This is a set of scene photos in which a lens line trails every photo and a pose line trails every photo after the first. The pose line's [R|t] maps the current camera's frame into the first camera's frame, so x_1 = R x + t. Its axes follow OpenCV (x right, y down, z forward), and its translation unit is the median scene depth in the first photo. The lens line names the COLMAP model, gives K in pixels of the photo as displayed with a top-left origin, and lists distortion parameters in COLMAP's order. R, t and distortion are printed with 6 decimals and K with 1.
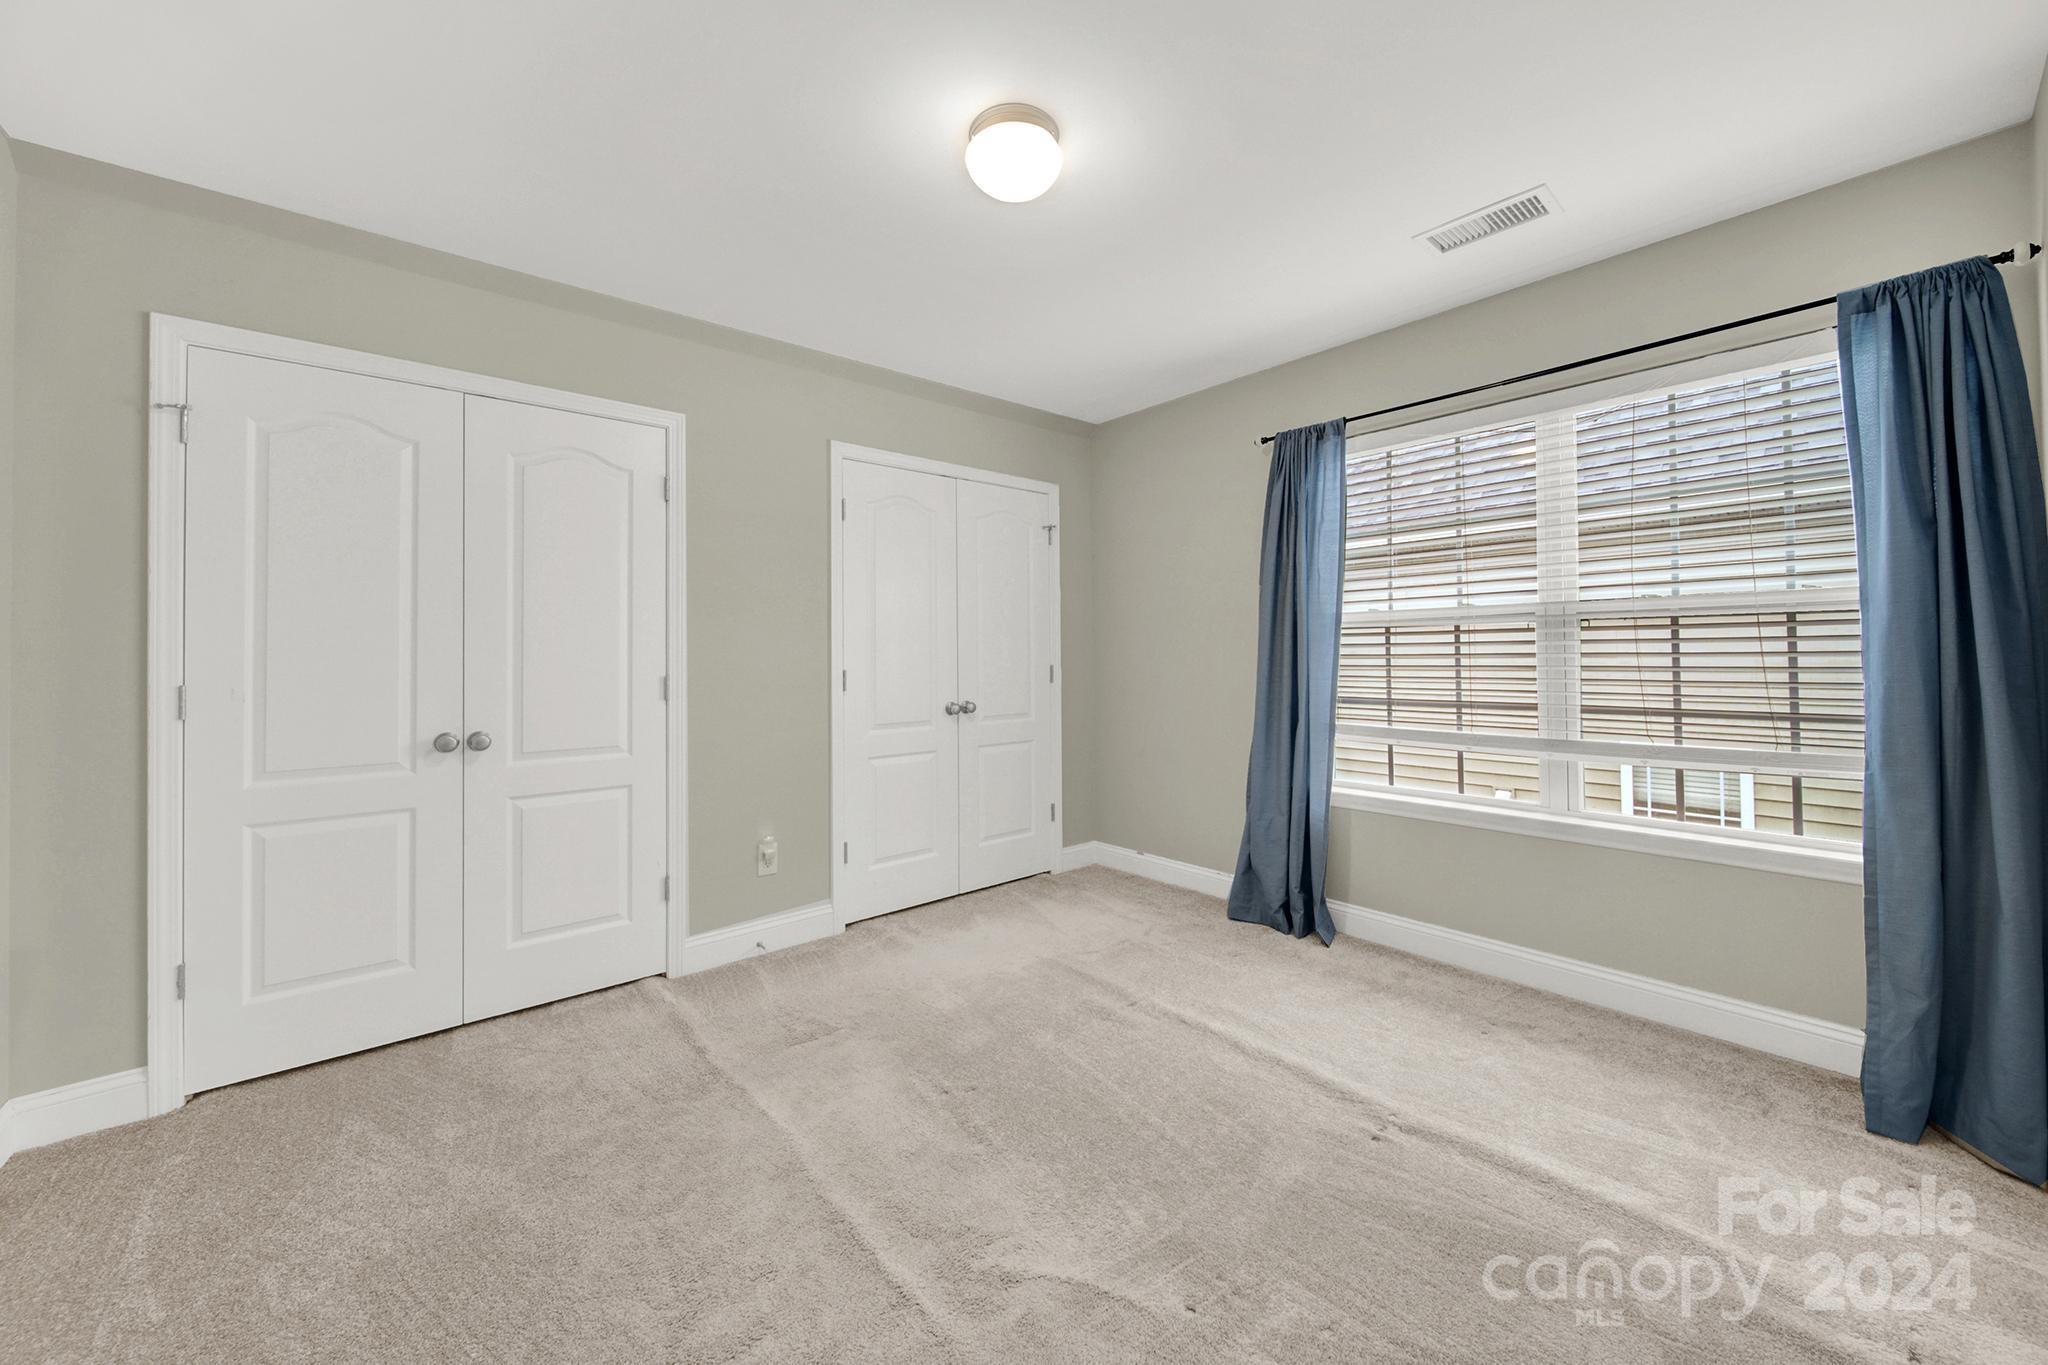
lens RADIAL K [[766.2, 0, 1058.3], [0, 766.2, 644.2], [0, 0, 1]] dist [0.000475, -0.000072]
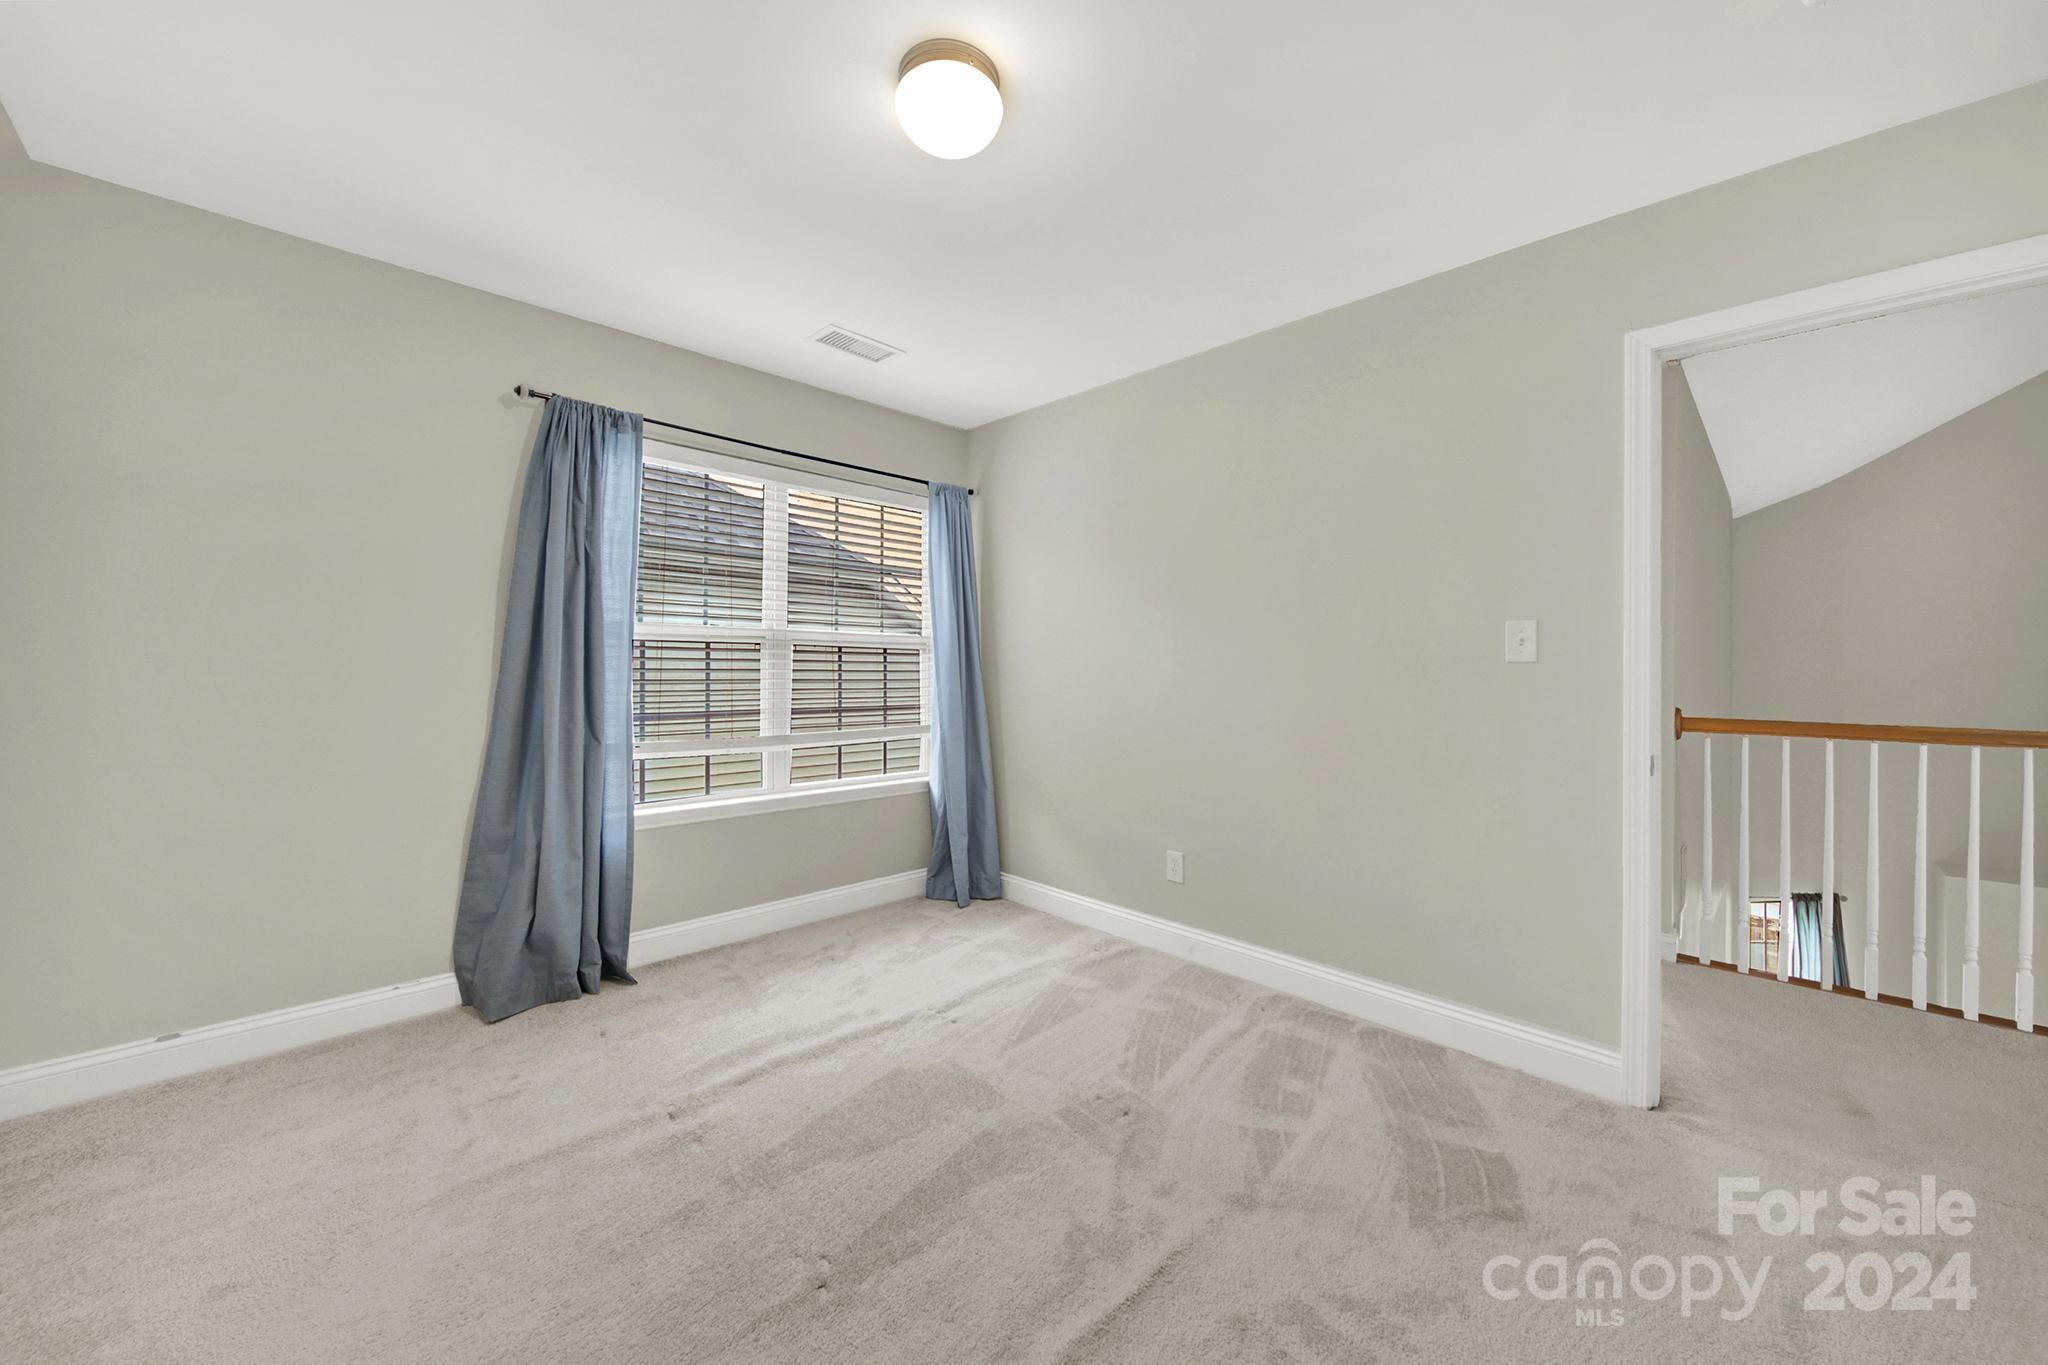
lens RADIAL K [[742.4, 0, 1026.6], [0, 742.4, 673.6], [0, 0, 1]] dist [-0.001151, -0.000275]
pose [[-0.048465, 0.005386, 0.998810, -0.753778], [-0.024309, 0.999683, -0.006570, 0.020063], [-0.998529, -0.024599, -0.048319, 0.770056]]
